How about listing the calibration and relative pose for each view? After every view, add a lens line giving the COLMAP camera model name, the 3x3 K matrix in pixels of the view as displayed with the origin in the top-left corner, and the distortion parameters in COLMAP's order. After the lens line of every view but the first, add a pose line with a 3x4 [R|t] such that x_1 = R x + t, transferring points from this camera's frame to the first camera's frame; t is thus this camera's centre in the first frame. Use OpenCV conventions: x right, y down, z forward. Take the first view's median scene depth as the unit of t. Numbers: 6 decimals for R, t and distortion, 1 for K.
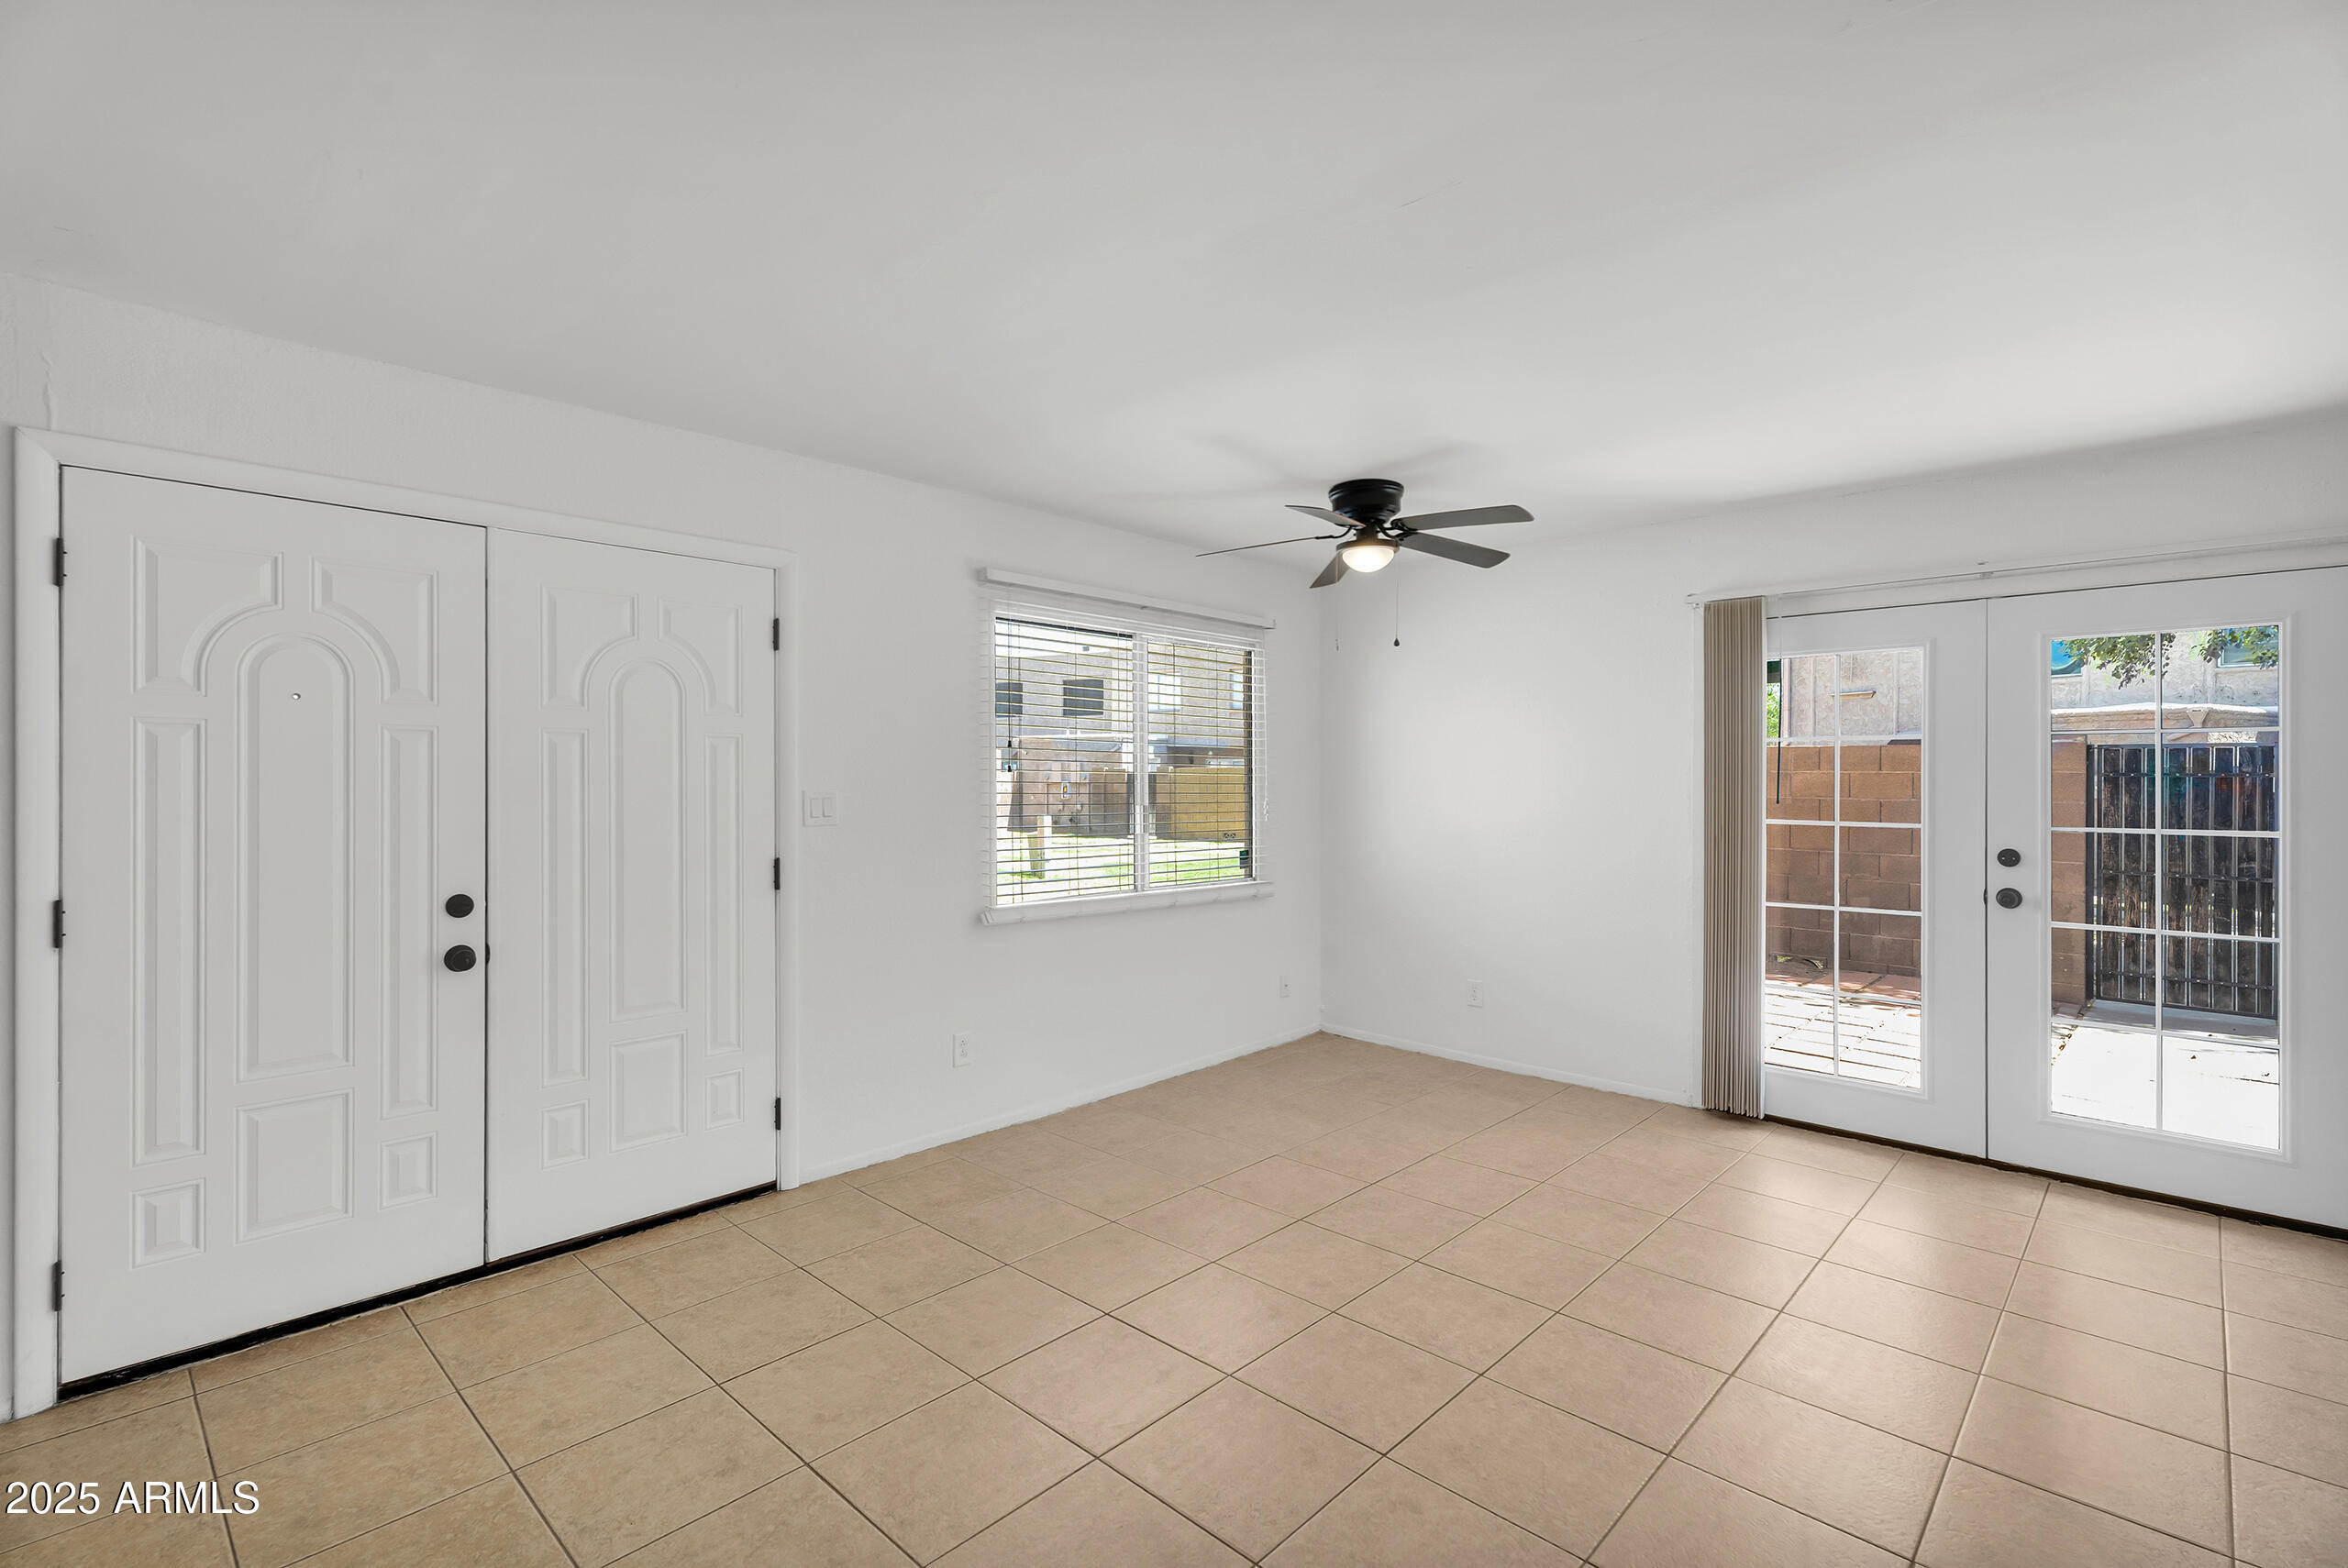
lens RADIAL K [[1060.4, 0, 1172.9], [0, 1060.4, 768.9], [0, 0, 1]] dist [0.006365, -0.002928]
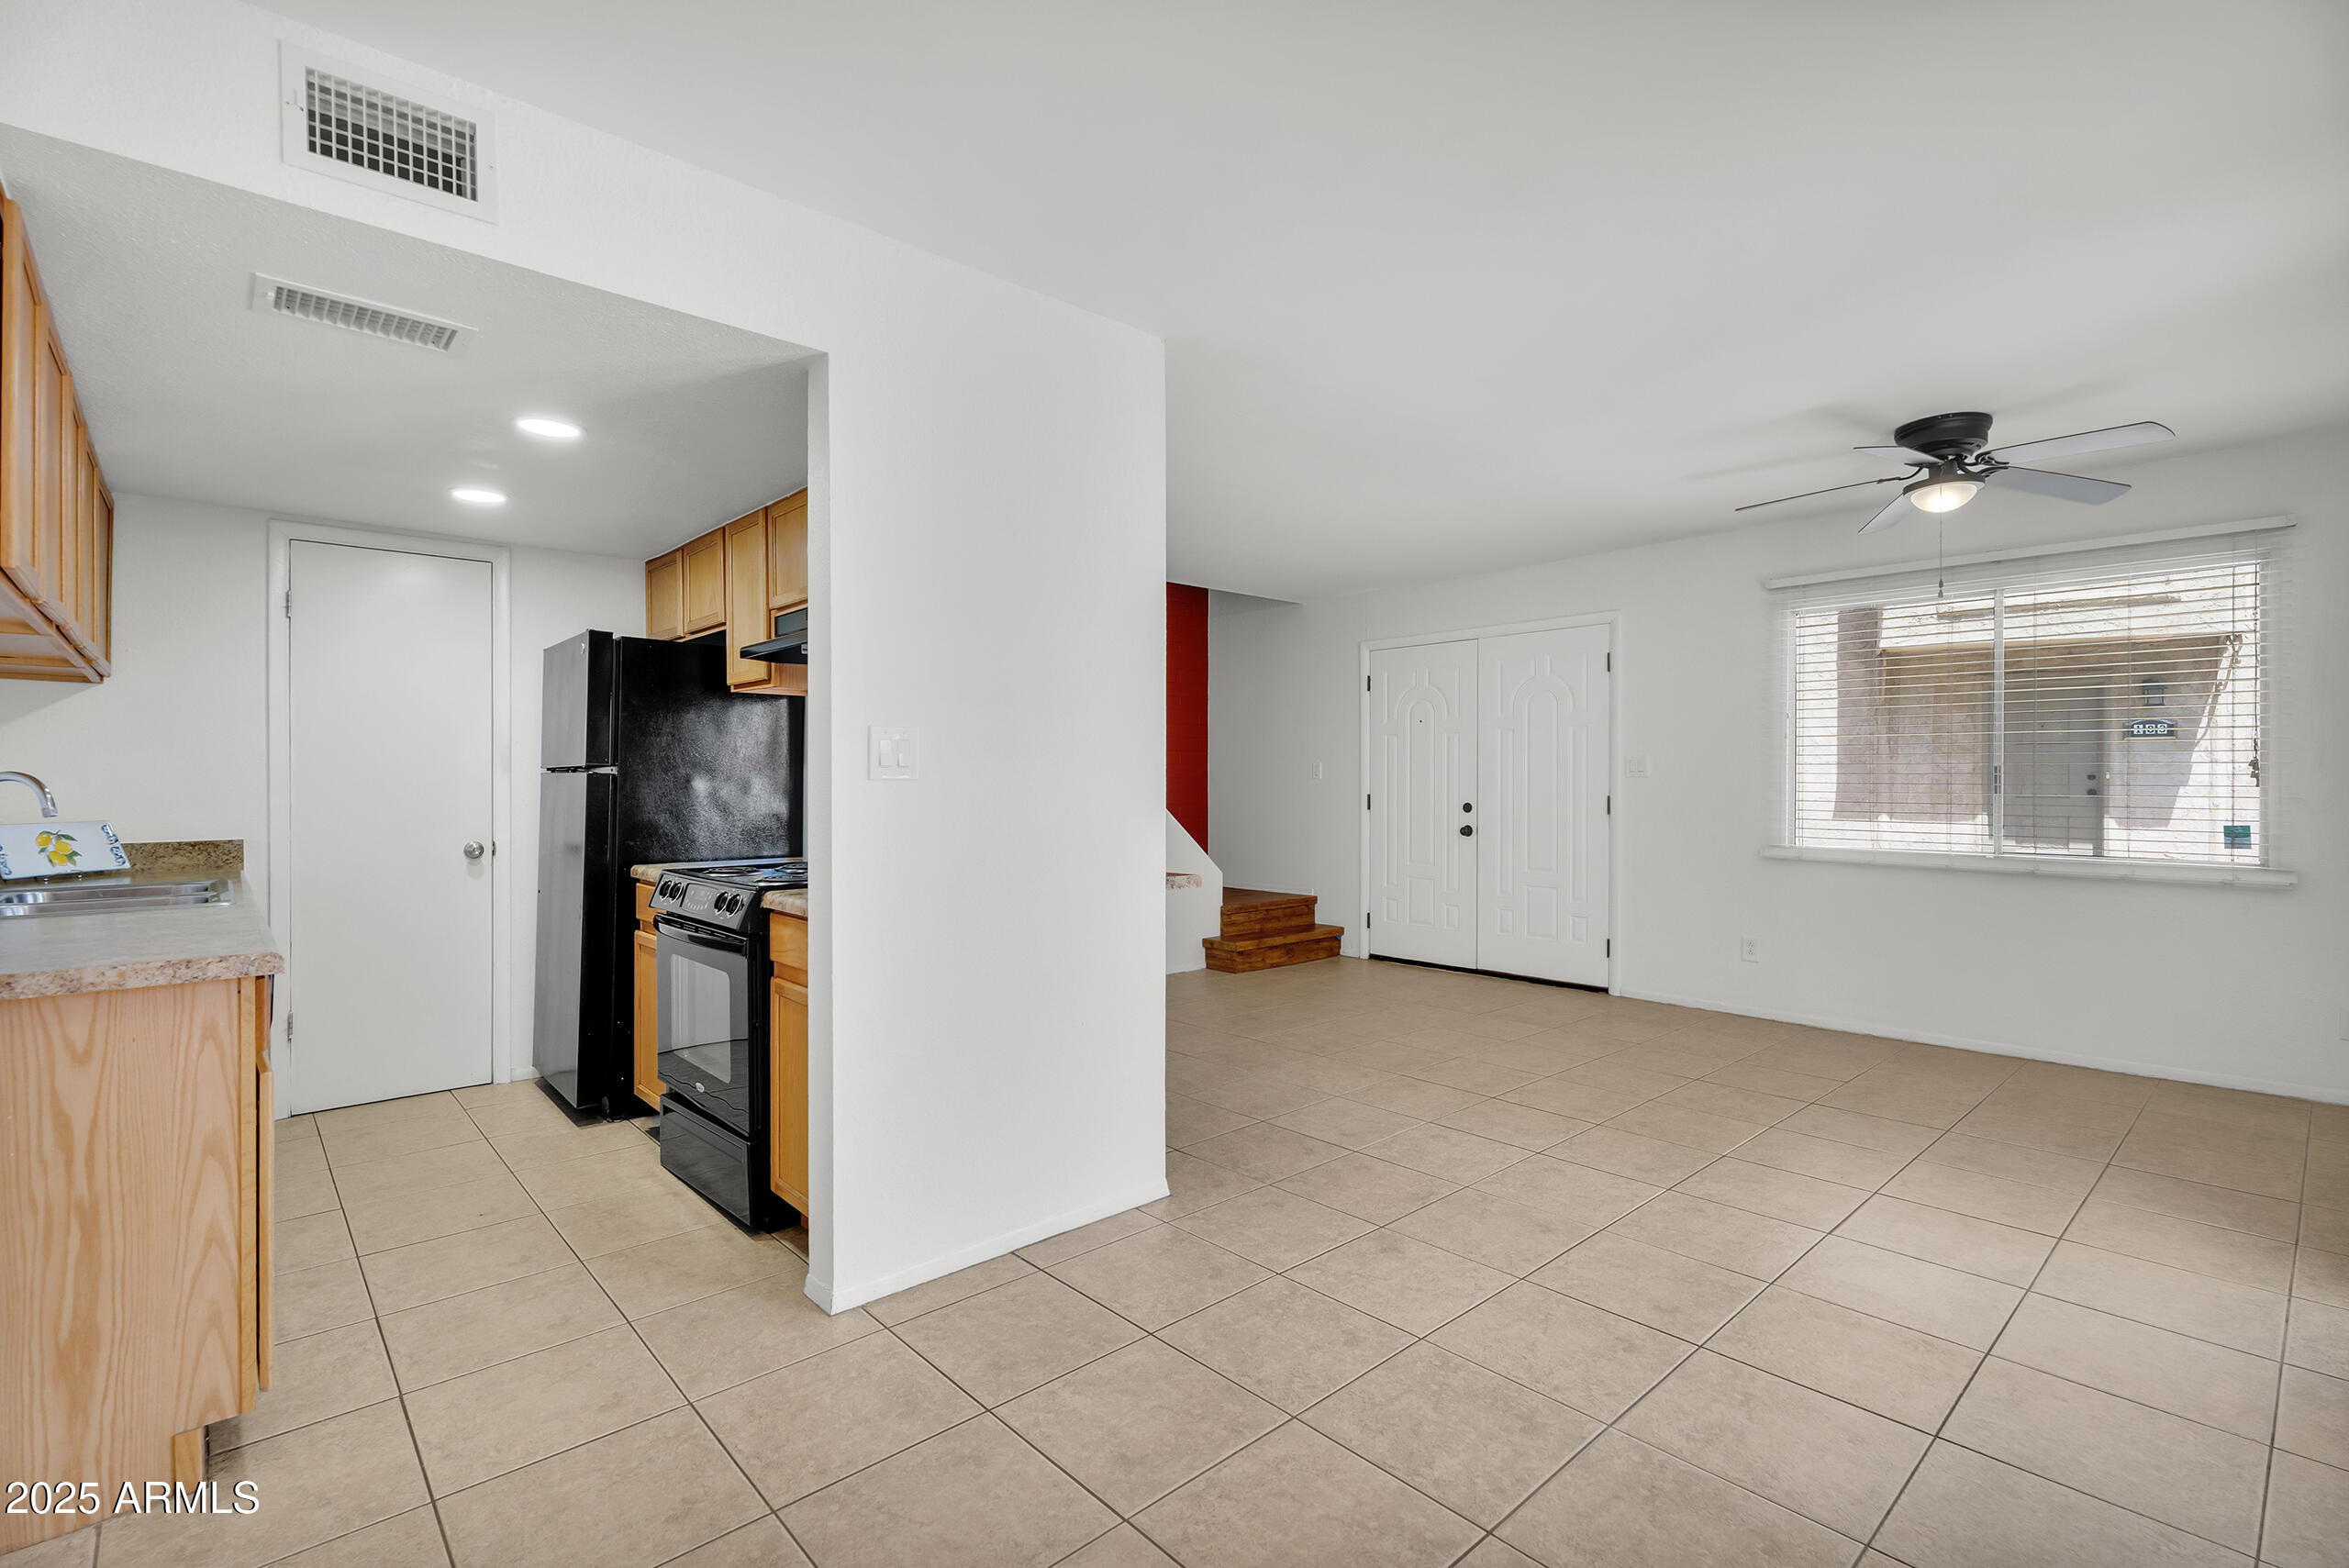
lens RADIAL K [[1060.9, 0, 1170.1], [0, 1060.9, 785.9], [0, 0, 1]] dist [0.006365, -0.002928]
pose [[-0.072424, 0.004316, -0.997365, 1.226757], [0.011811, 0.999924, 0.003469, 0.050355], [0.997304, -0.011529, -0.072470, 0.396636]]
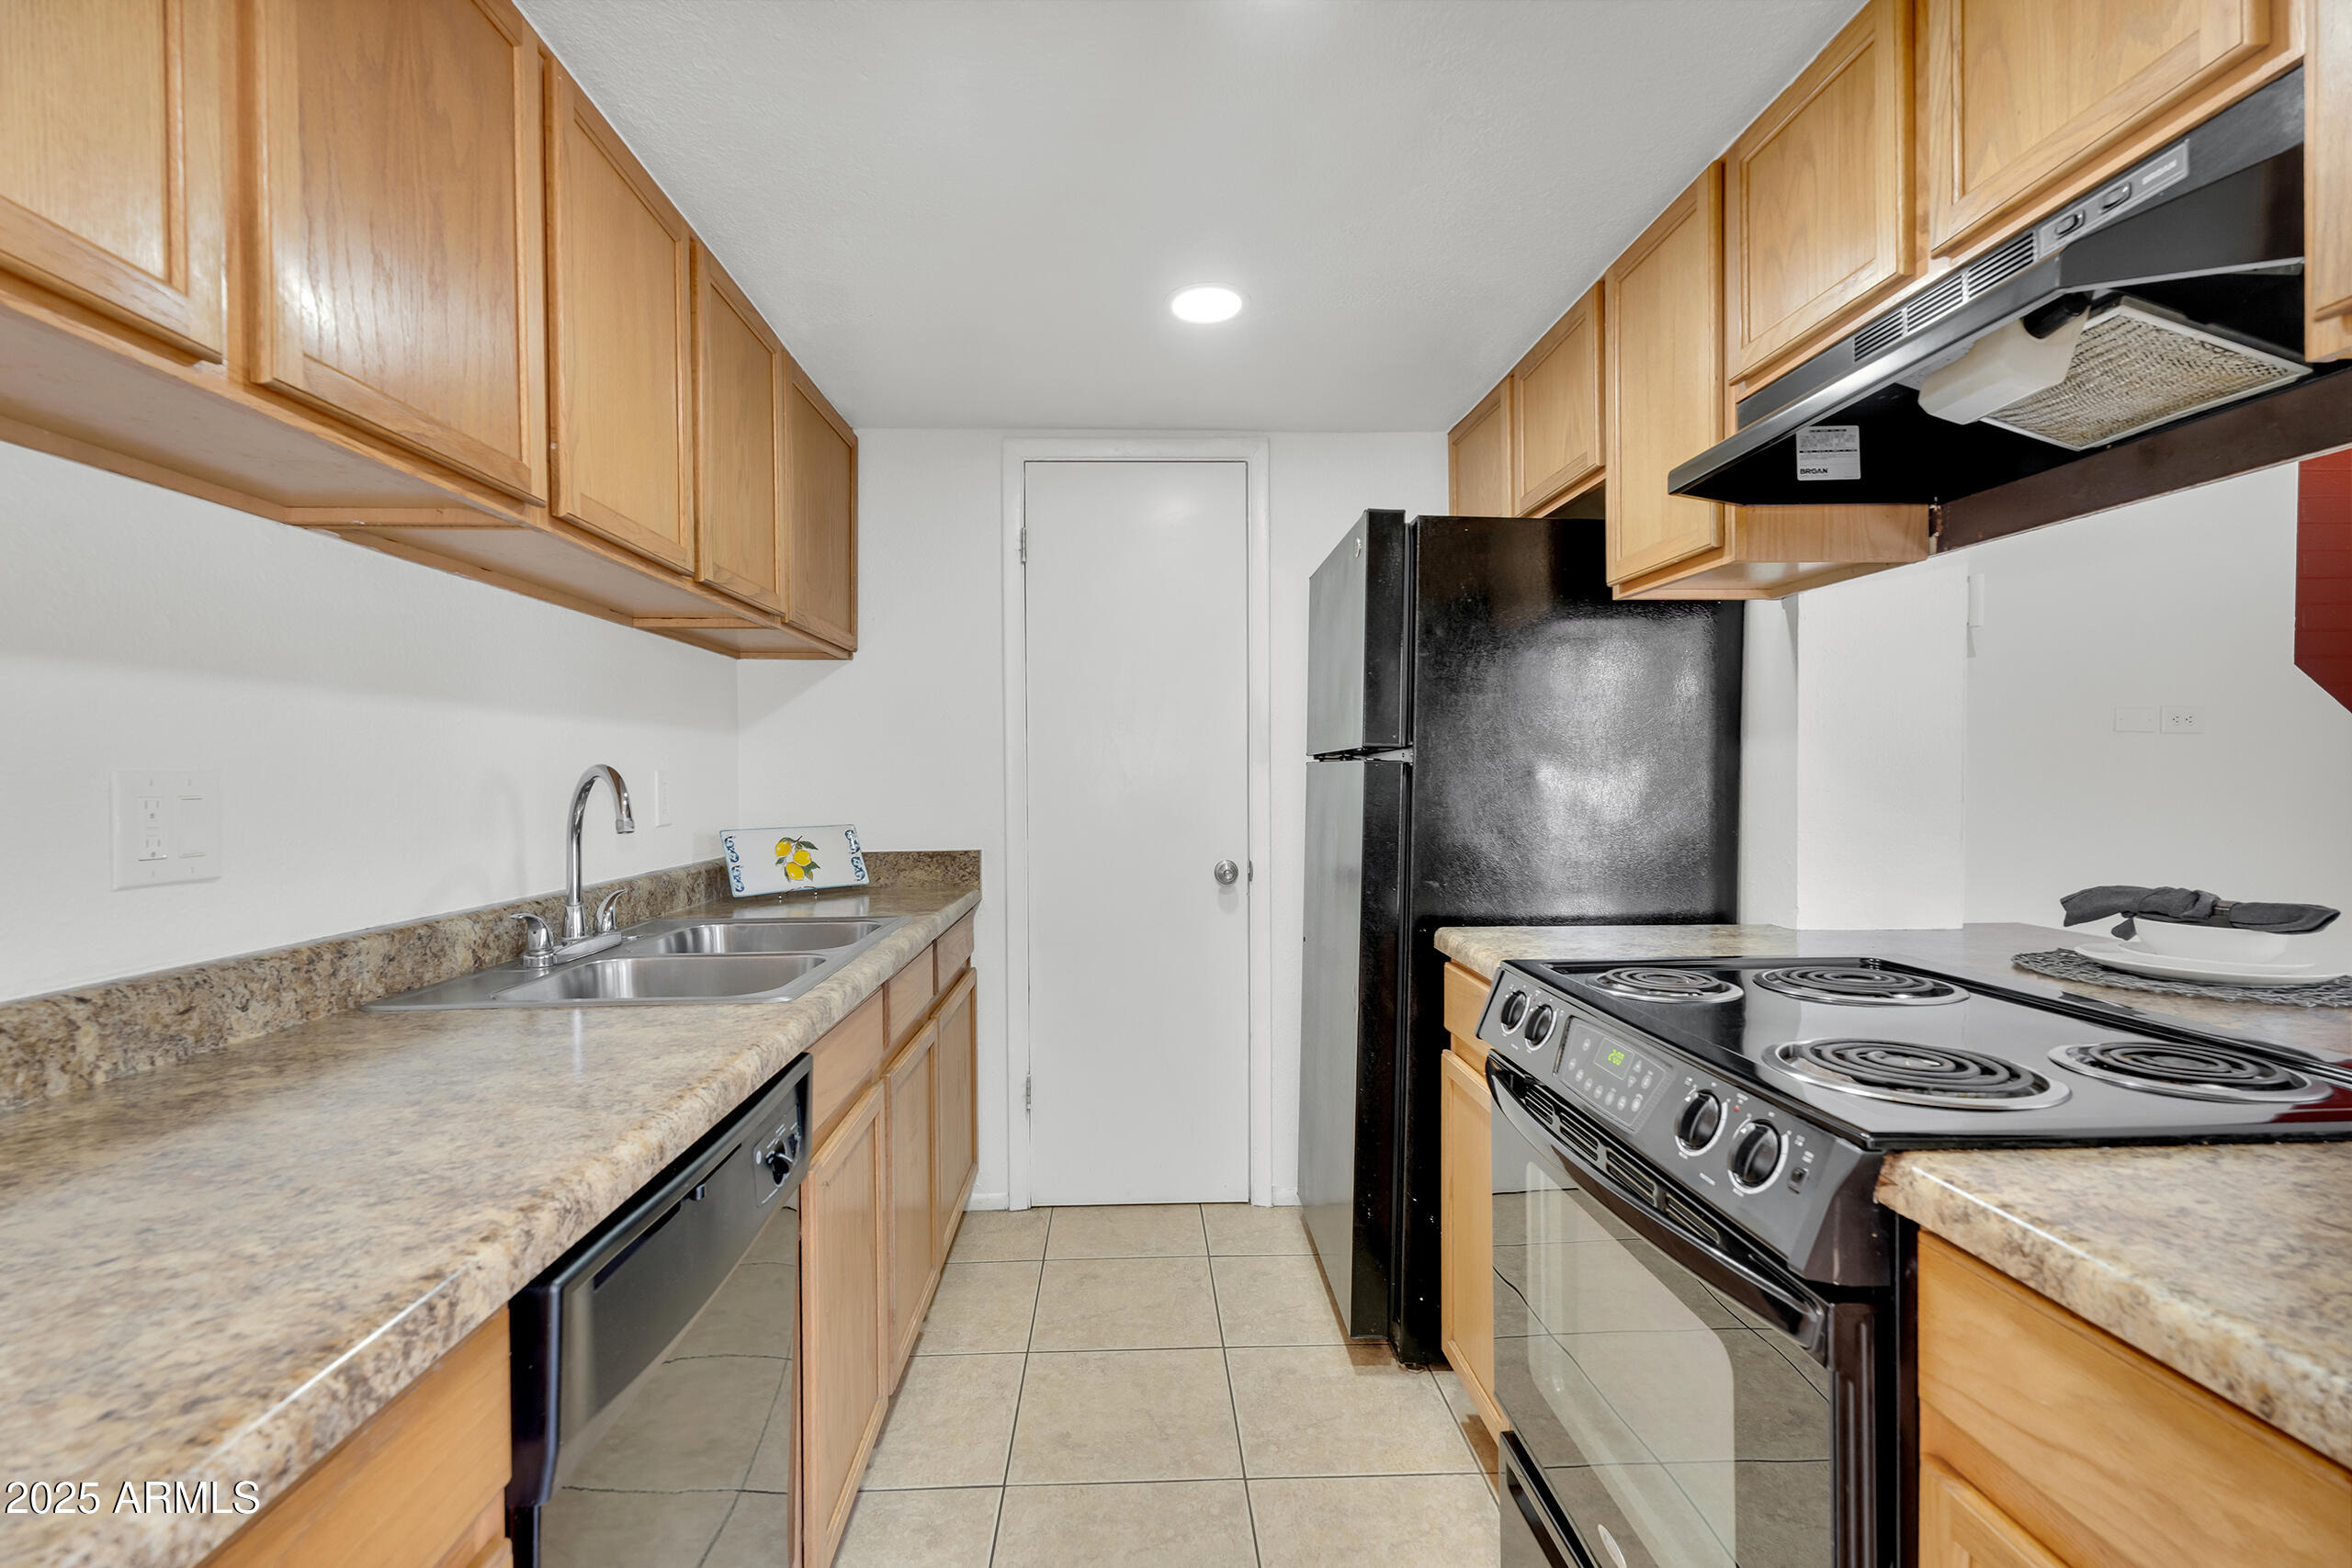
lens RADIAL K [[1062.2, 0, 1179.2], [0, 1062.2, 784.5], [0, 0, 1]] dist [0.006365, -0.002928]
pose [[-0.688990, 0.009512, -0.724709, 0.784157], [0.014095, 0.999901, -0.000276, 0.047677], [0.724634, -0.010405, -0.689055, 0.118694]]
